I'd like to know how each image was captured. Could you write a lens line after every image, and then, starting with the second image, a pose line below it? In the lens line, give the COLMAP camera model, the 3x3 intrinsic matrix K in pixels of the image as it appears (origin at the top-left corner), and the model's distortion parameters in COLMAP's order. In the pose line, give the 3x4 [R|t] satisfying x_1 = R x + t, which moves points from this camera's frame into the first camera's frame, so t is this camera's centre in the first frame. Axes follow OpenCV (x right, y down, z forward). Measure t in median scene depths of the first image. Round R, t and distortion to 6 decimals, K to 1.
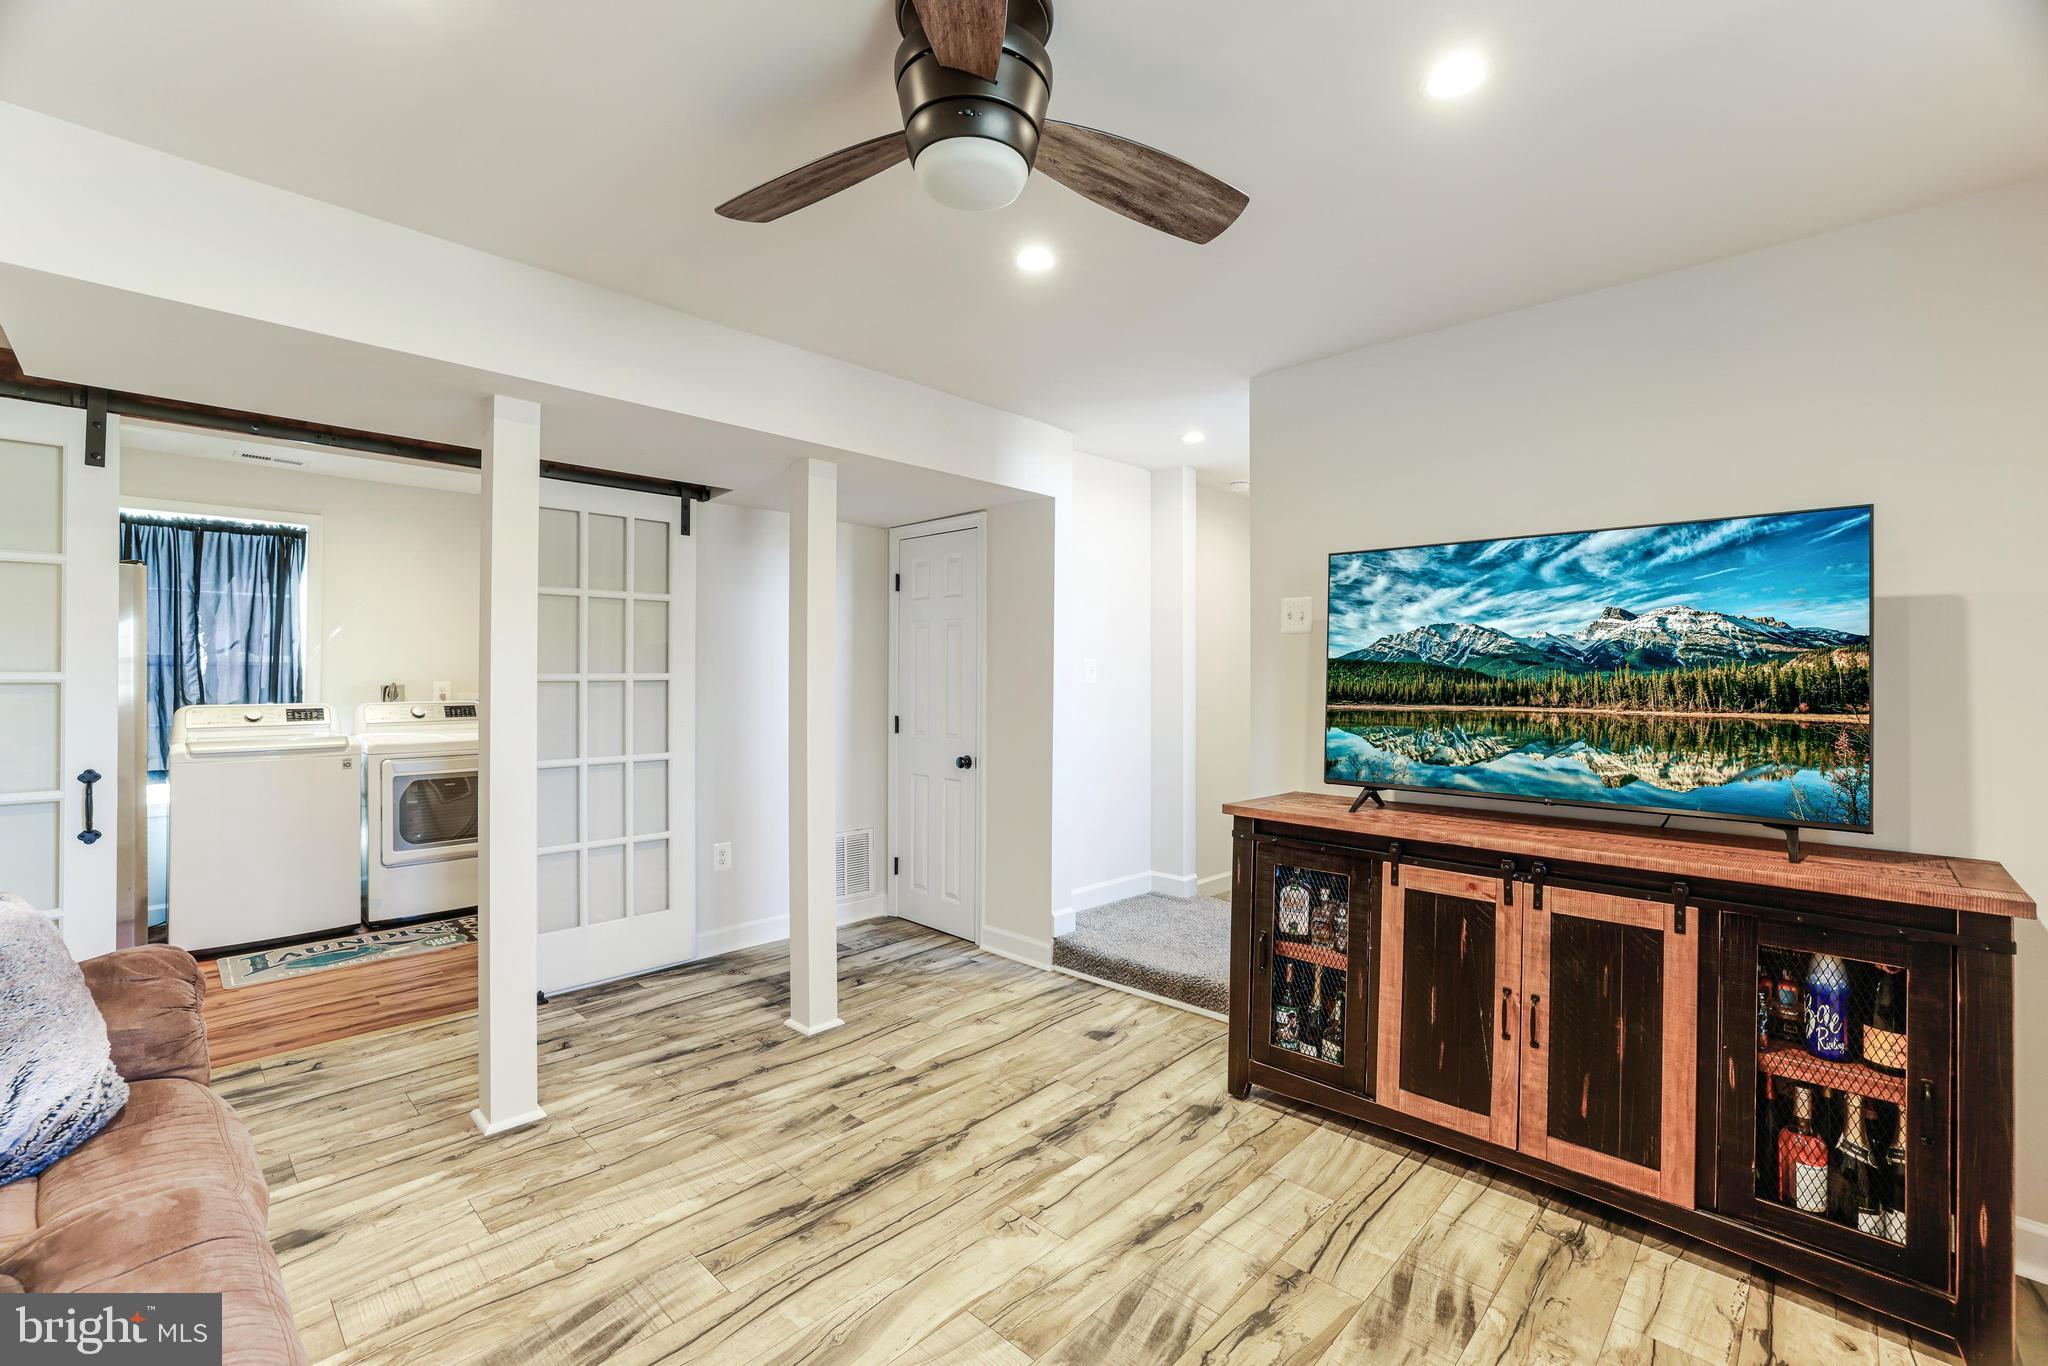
lens RADIAL K [[866.1, 0, 1023.2], [0, 866.1, 679.6], [0, 0, 1]] dist [-0.037516, 0.017963]
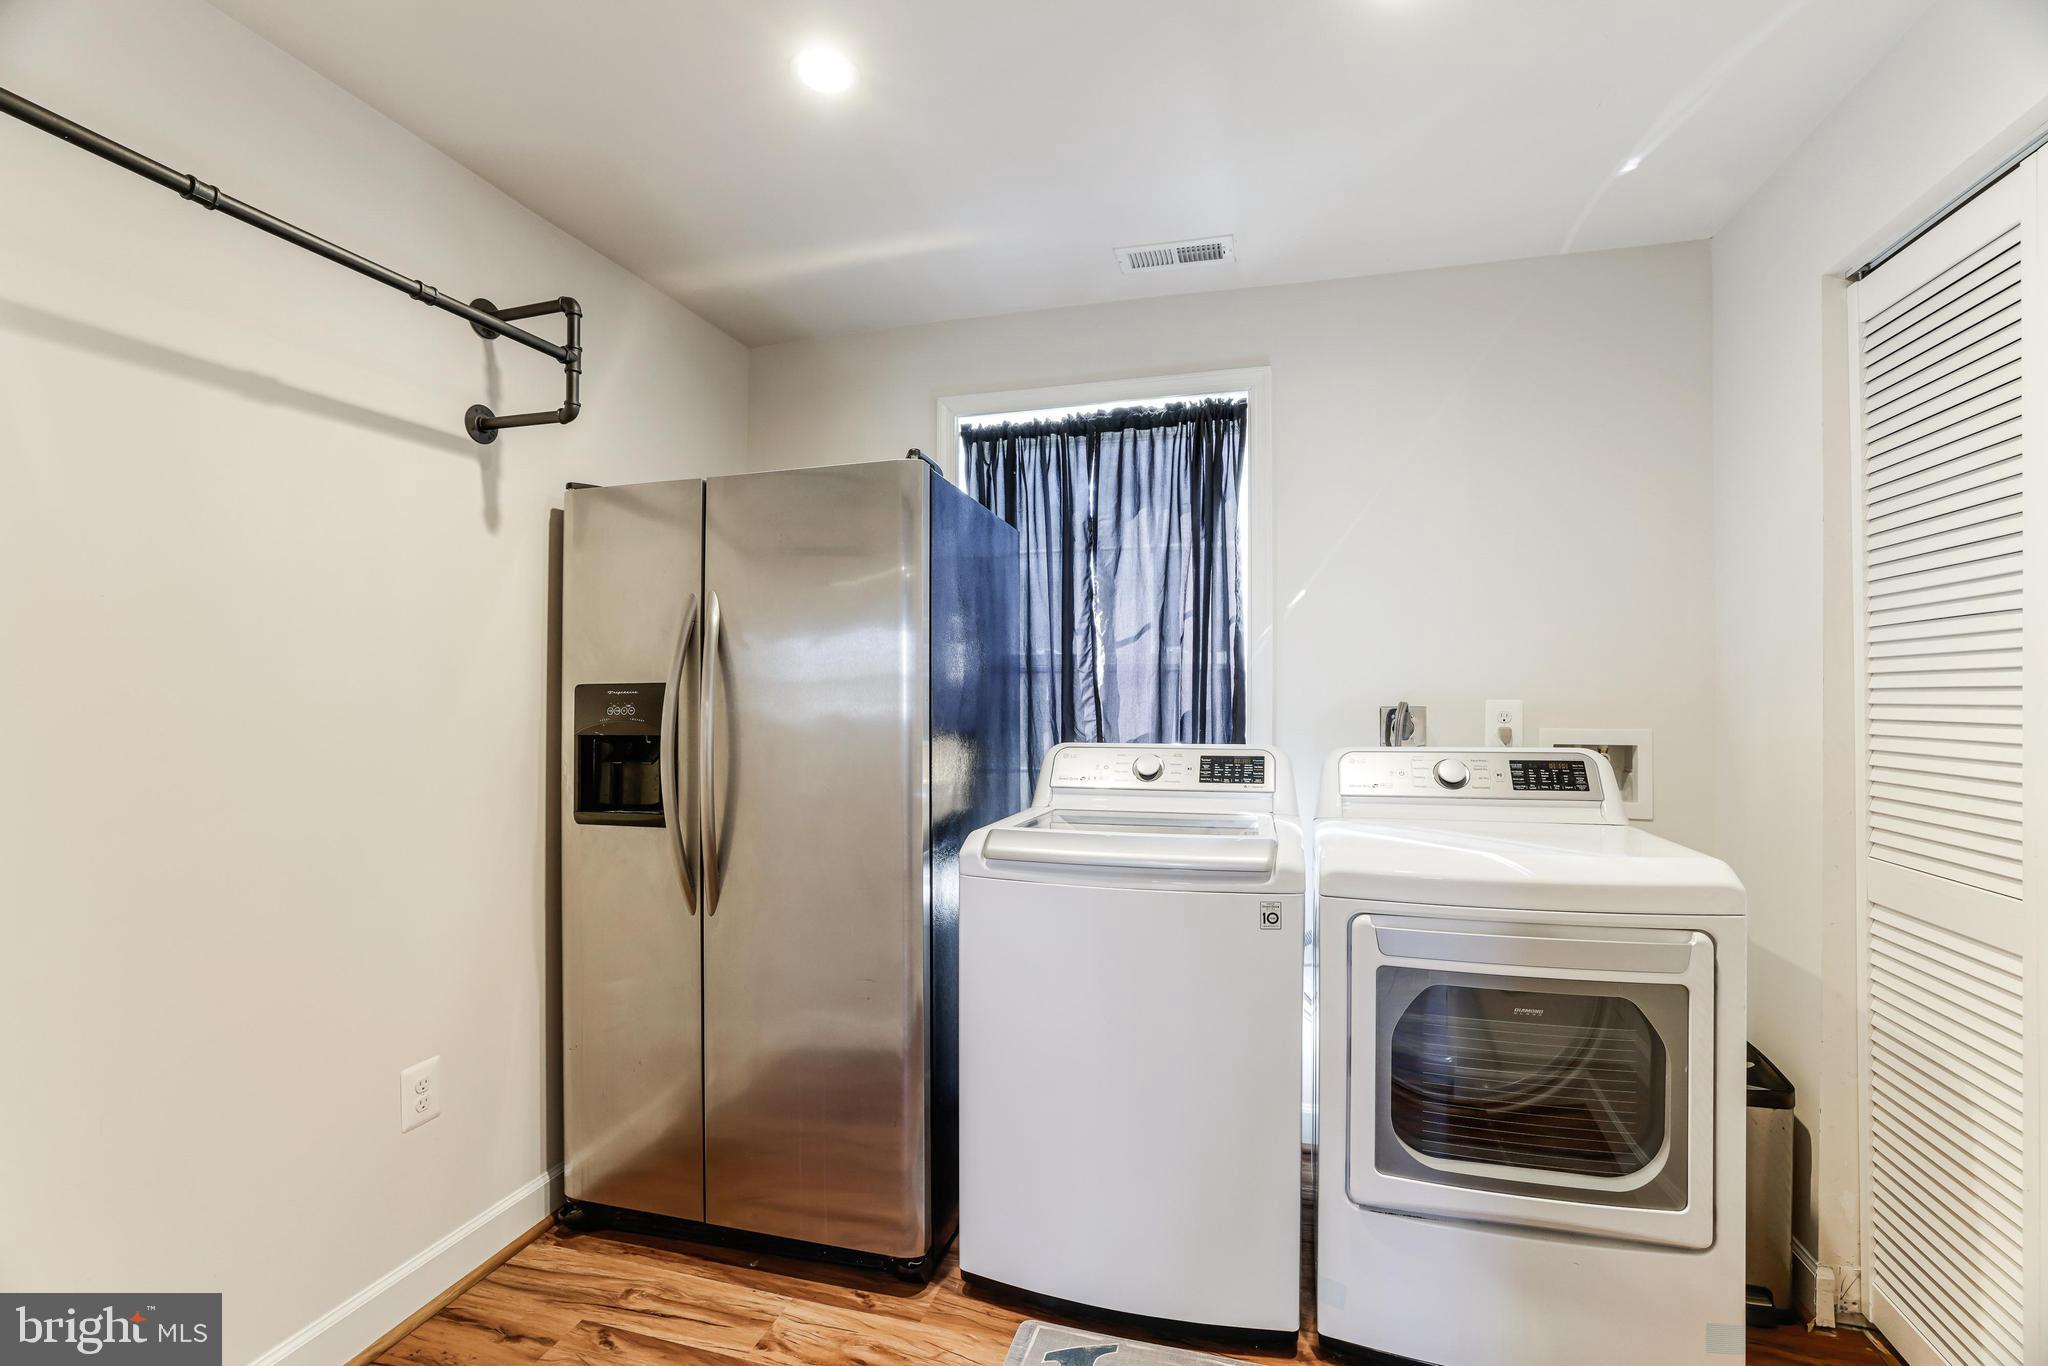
lens RADIAL K [[873.0, 0, 1019.9], [0, 873.0, 689.3], [0, 0, 1]] dist [-0.042175, 0.018694]
pose [[0.453868, -0.009474, -0.891019, -0.645202], [-0.001575, 0.999933, -0.011434, 0.003126], [0.891068, 0.006593, 0.453823, 0.935785]]
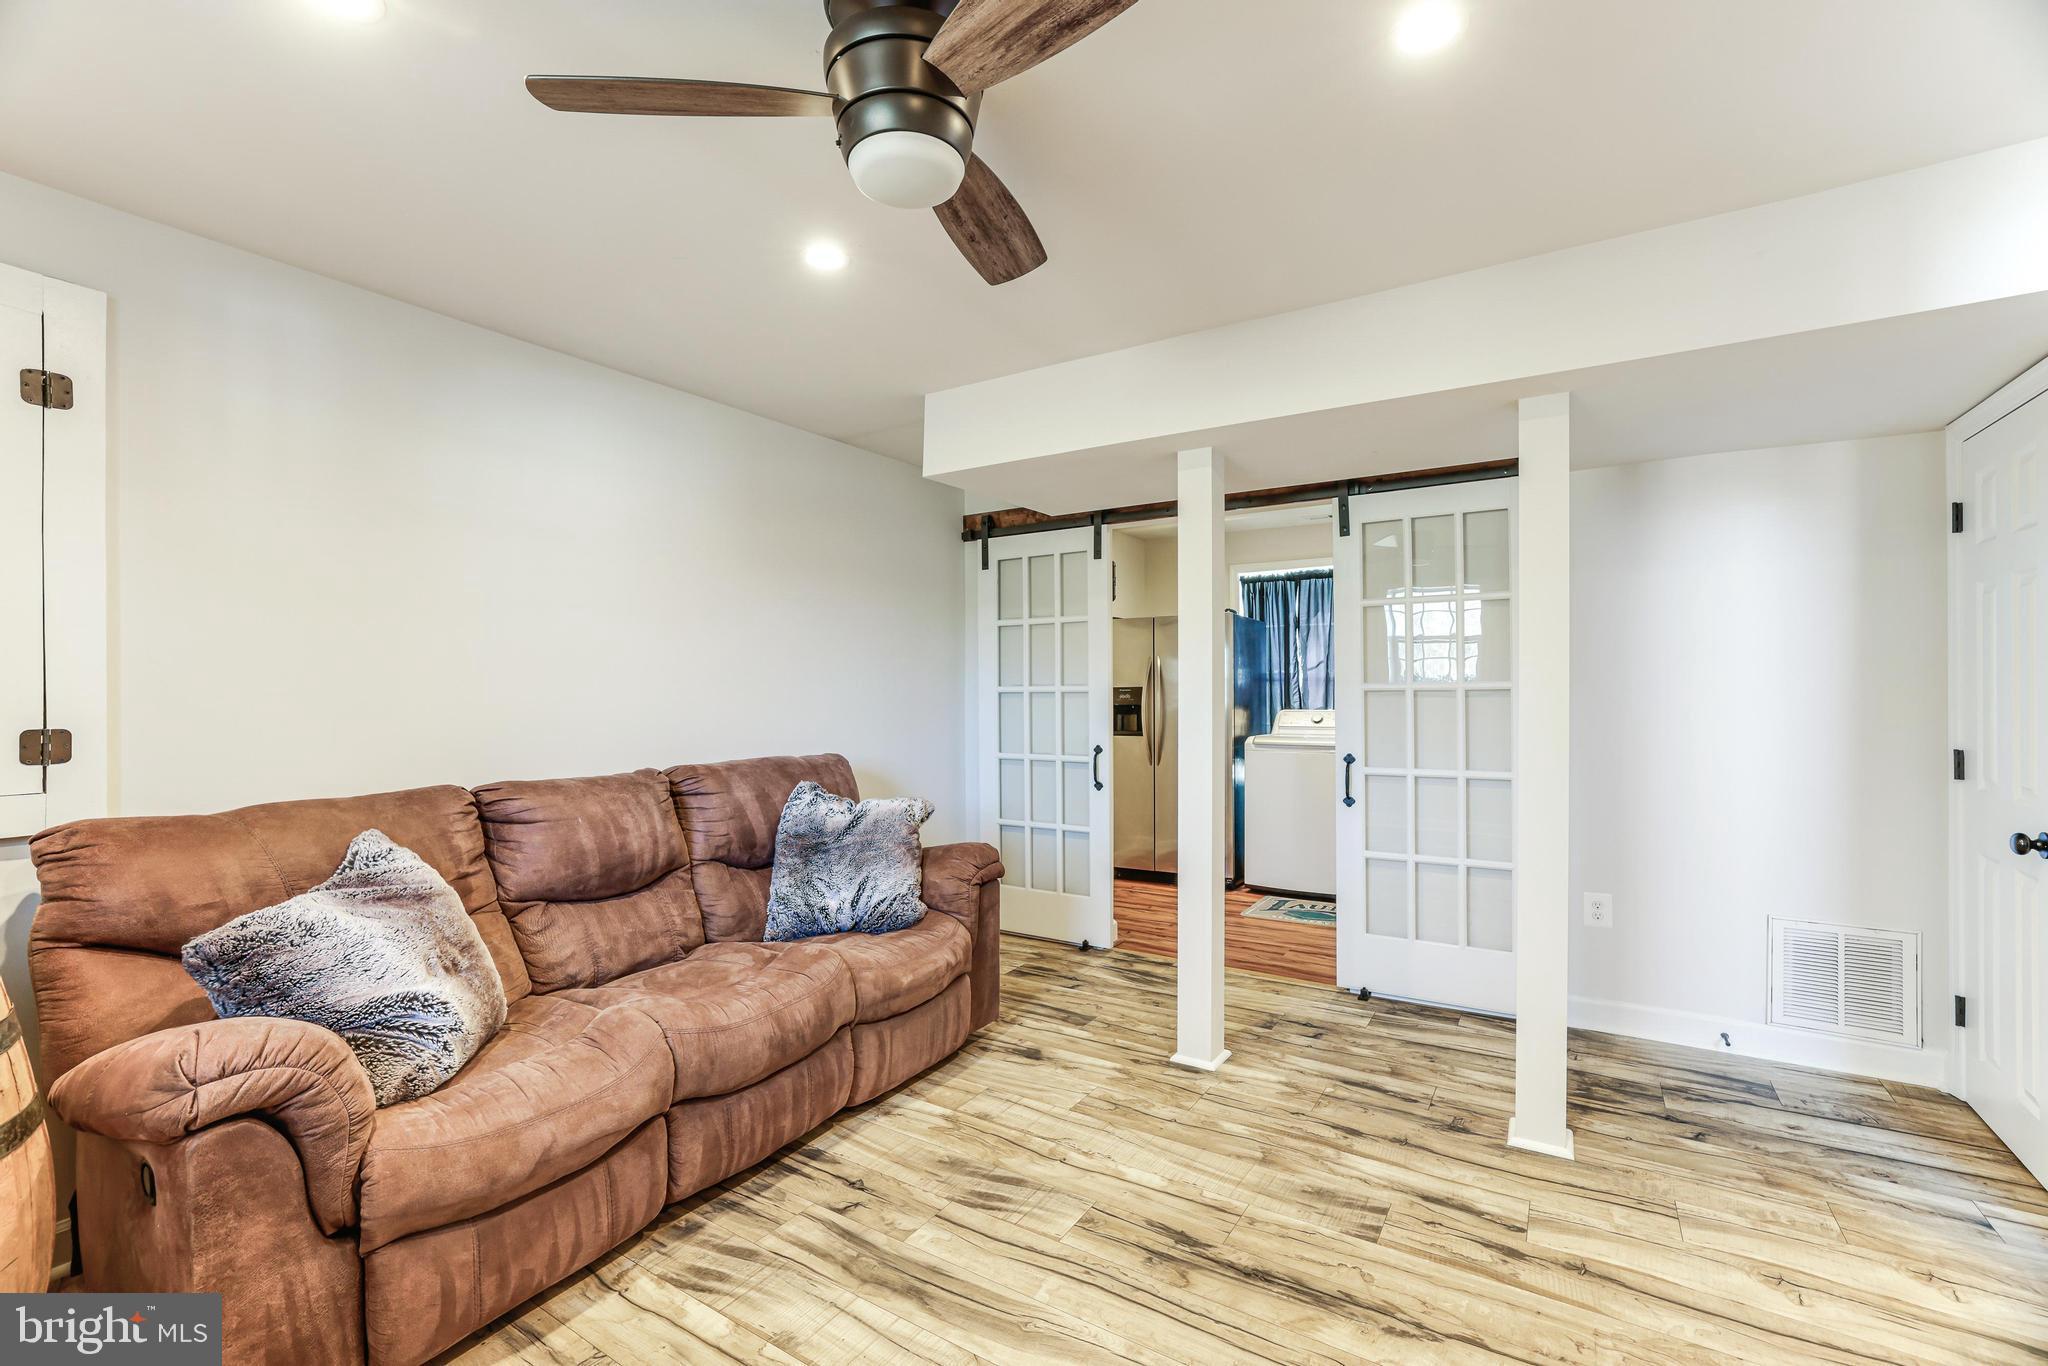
lens RADIAL K [[873.0, 0, 1019.9], [0, 873.0, 689.3], [0, 0, 1]] dist [-0.042175, 0.018694]
pose [[0.204370, -0.004590, -0.978883, 0.393649], [0.002403, 0.999988, -0.004187, 0.003740], [0.978891, -0.001496, 0.204379, 0.382401]]
